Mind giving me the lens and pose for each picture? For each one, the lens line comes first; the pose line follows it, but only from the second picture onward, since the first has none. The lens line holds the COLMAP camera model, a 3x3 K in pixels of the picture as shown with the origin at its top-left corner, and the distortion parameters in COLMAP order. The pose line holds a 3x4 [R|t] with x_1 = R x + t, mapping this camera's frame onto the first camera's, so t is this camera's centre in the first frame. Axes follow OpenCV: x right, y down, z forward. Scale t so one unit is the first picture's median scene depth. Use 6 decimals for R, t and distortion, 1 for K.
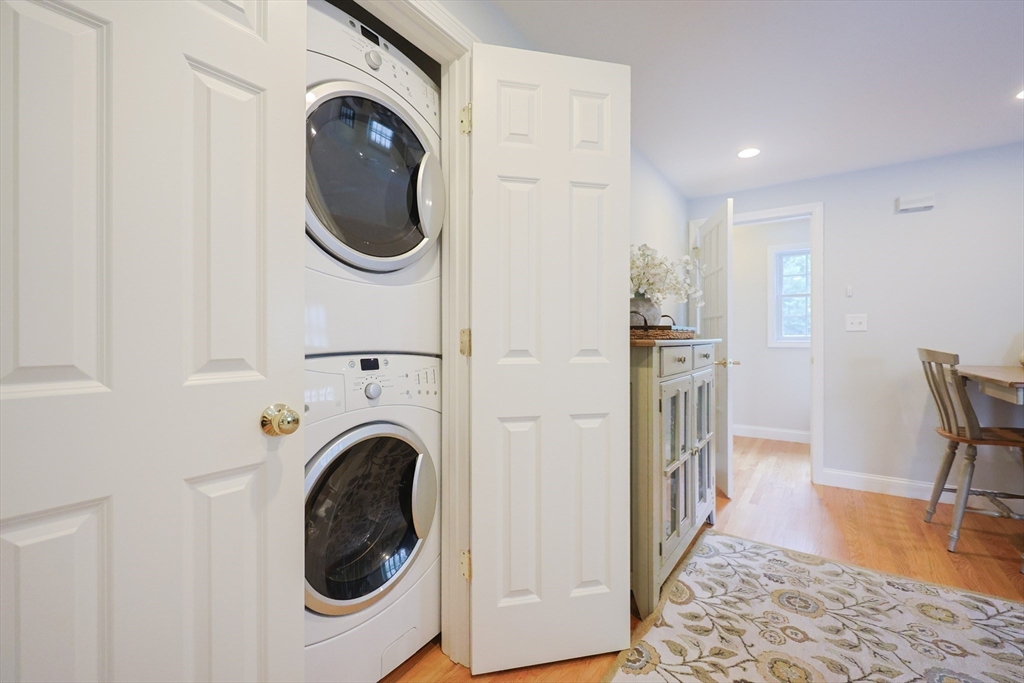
lens RADIAL K [[436.3, 0, 512.0], [0, 436.3, 341.5], [0, 0, 1]] dist [0.000797, 0.000269]
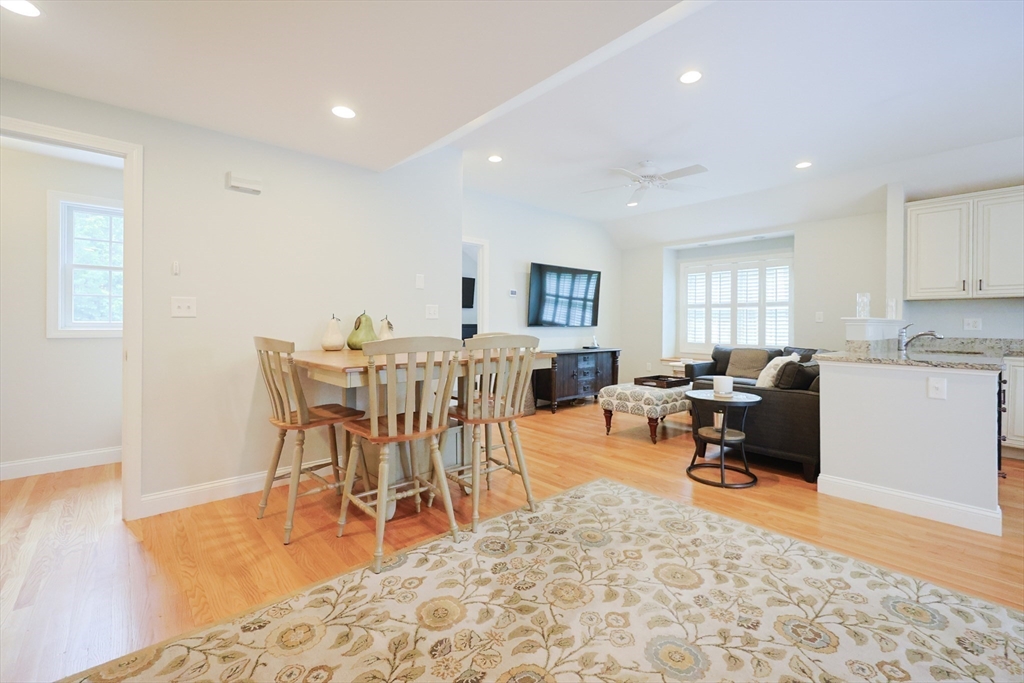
lens RADIAL K [[449.2, 0, 519.6], [0, 449.2, 324.6], [0, 0, 1]] dist [0.000681, 0.000004]
pose [[0.219072, 0.004535, 0.975698, 0.129595], [0.003008, 0.999981, -0.005324, -0.003486], [-0.975704, 0.004101, 0.219055, 0.258035]]
